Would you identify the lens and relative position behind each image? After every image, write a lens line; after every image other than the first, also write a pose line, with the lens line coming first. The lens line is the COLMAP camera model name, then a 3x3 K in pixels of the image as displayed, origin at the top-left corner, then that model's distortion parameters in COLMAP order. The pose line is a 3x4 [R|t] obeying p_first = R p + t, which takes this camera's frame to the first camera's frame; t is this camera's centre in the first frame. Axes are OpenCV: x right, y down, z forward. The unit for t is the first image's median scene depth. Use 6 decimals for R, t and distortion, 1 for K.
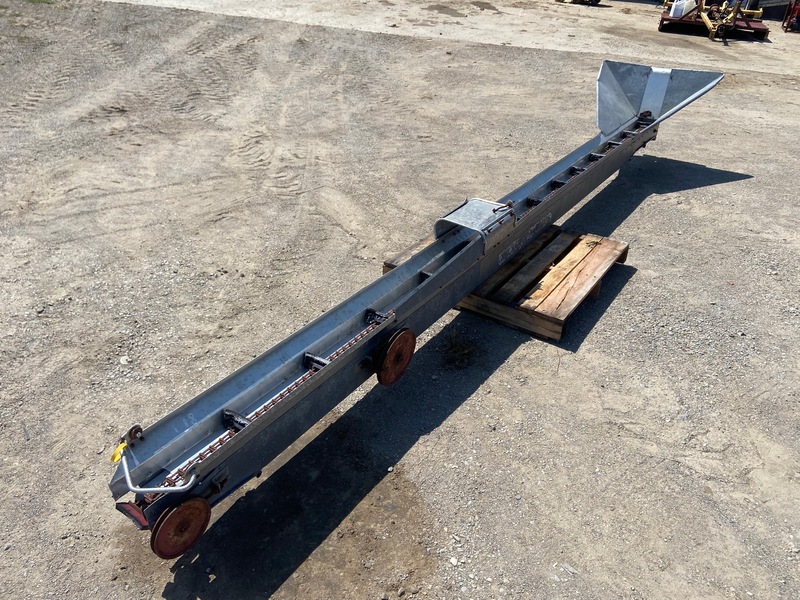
lens RADIAL K [[603.5, 0, 403.2], [0, 603.5, 290.9], [0, 0, 1]] dist [0.133892, -0.170665]
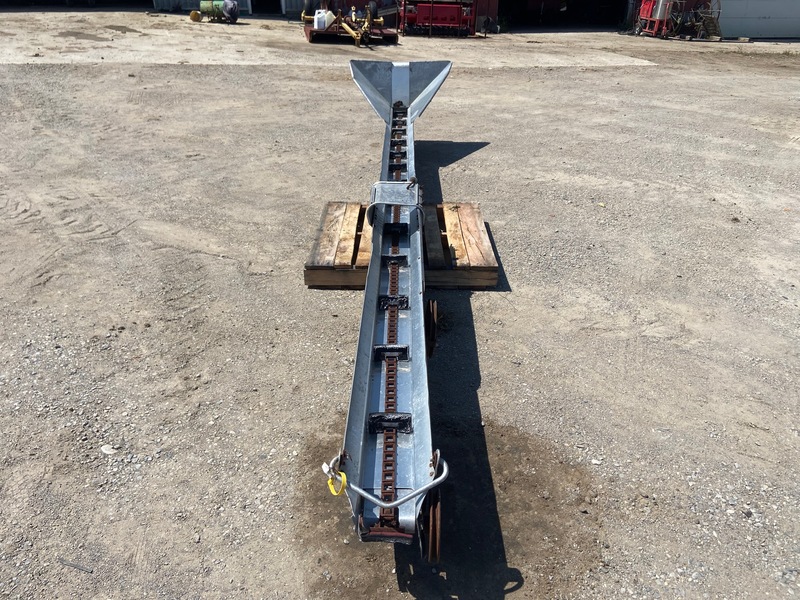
lens RADIAL K [[603.5, 0, 403.2], [0, 603.5, 290.9], [0, 0, 1]] dist [0.133892, -0.170665]
pose [[0.829634, -0.270813, 0.488229, -0.365244], [0.286530, 0.957062, 0.043976, -0.007053], [-0.479174, 0.103408, 0.871607, 0.082012]]
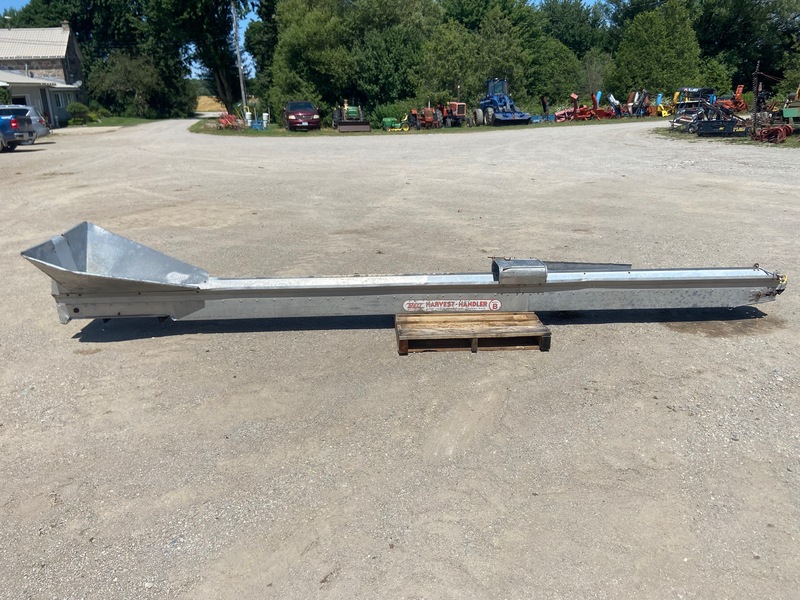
lens RADIAL K [[603.5, 0, 403.2], [0, 603.5, 290.9], [0, 0, 1]] dist [0.133892, -0.170665]
pose [[-0.611374, -0.265686, 0.745408, -0.710706], [0.383375, 0.724591, 0.572706, -0.888265], [-0.692275, 0.635908, -0.341139, 1.496145]]
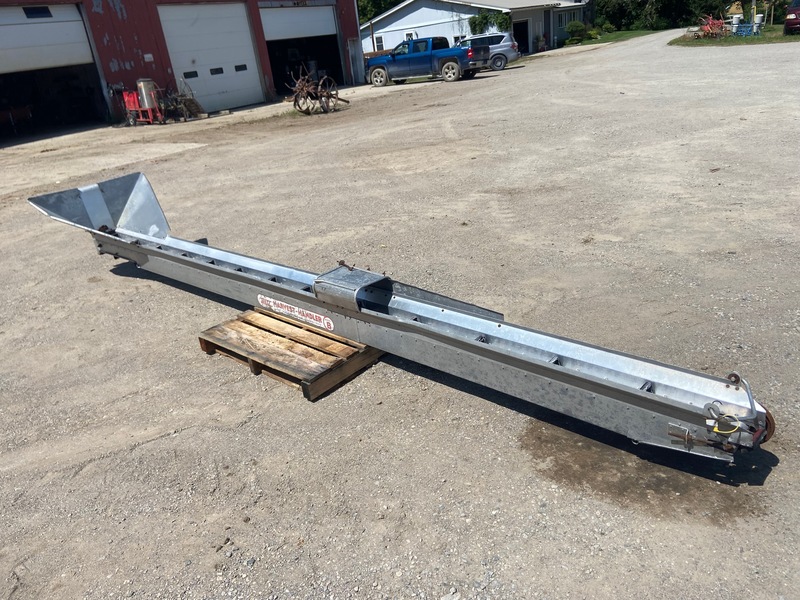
lens RADIAL K [[599.2, 0, 395.8], [0, 599.2, 300.6], [0, 0, 1]] dist [0.130519, -0.175068]
pose [[0.134893, -0.434835, 0.890350, -0.736022], [0.585080, 0.760143, 0.282601, -0.305456], [-0.799678, 0.482805, 0.356951, 0.484545]]
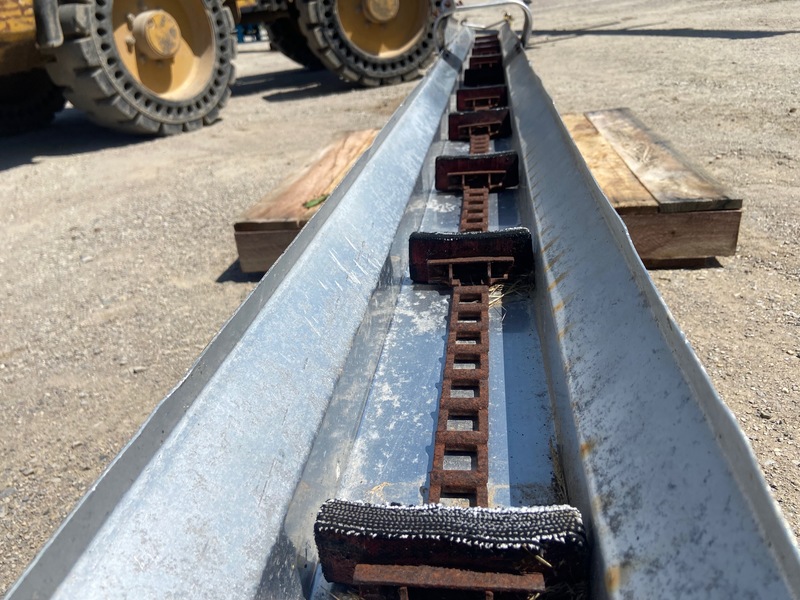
lens RADIAL K [[603.5, 0, 403.2], [0, 603.5, 290.9], [0, 0, 1]] dist [0.133892, -0.170665]
pose [[-0.891365, 0.248289, -0.379237, 0.436768], [-0.154623, 0.619909, 0.769288, -0.363098], [0.426098, 0.744355, -0.514174, 1.296600]]
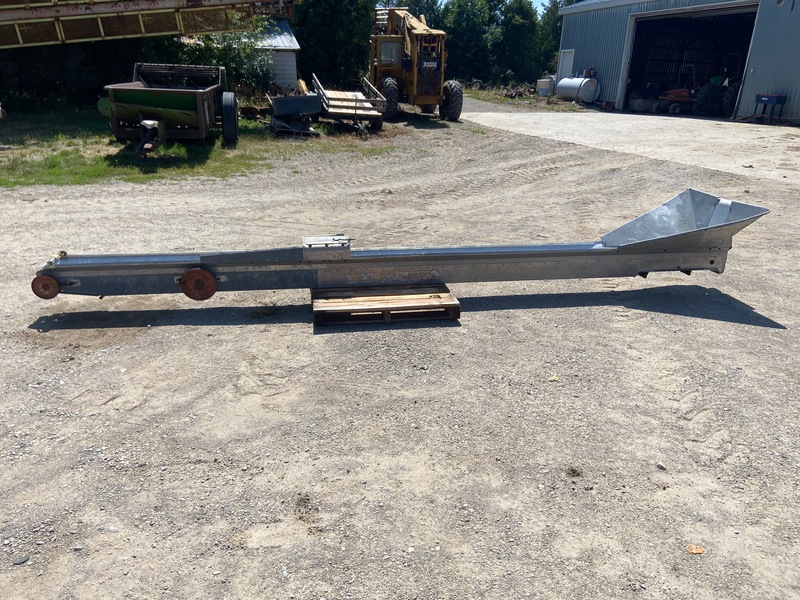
lens RADIAL K [[599.2, 0, 395.8], [0, 599.2, 300.6], [0, 0, 1]] dist [0.130519, -0.175068]
pose [[0.685137, 0.235810, -0.689188, 1.127325], [-0.361900, 0.931309, -0.041120, 0.011561], [0.632151, 0.277590, 0.723415, 0.055412]]
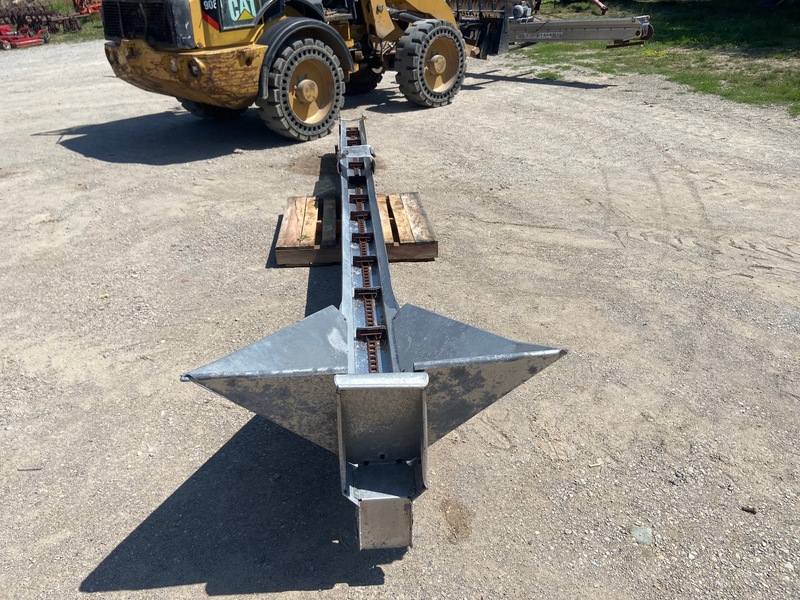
lens RADIAL K [[603.5, 0, 403.2], [0, 603.5, 290.9], [0, 0, 1]] dist [0.133892, -0.170665]
pose [[-0.773765, 0.275632, -0.570363, 0.845949], [-0.316214, 0.612117, 0.724791, -0.898558], [0.548904, 0.741175, -0.386476, 1.631394]]
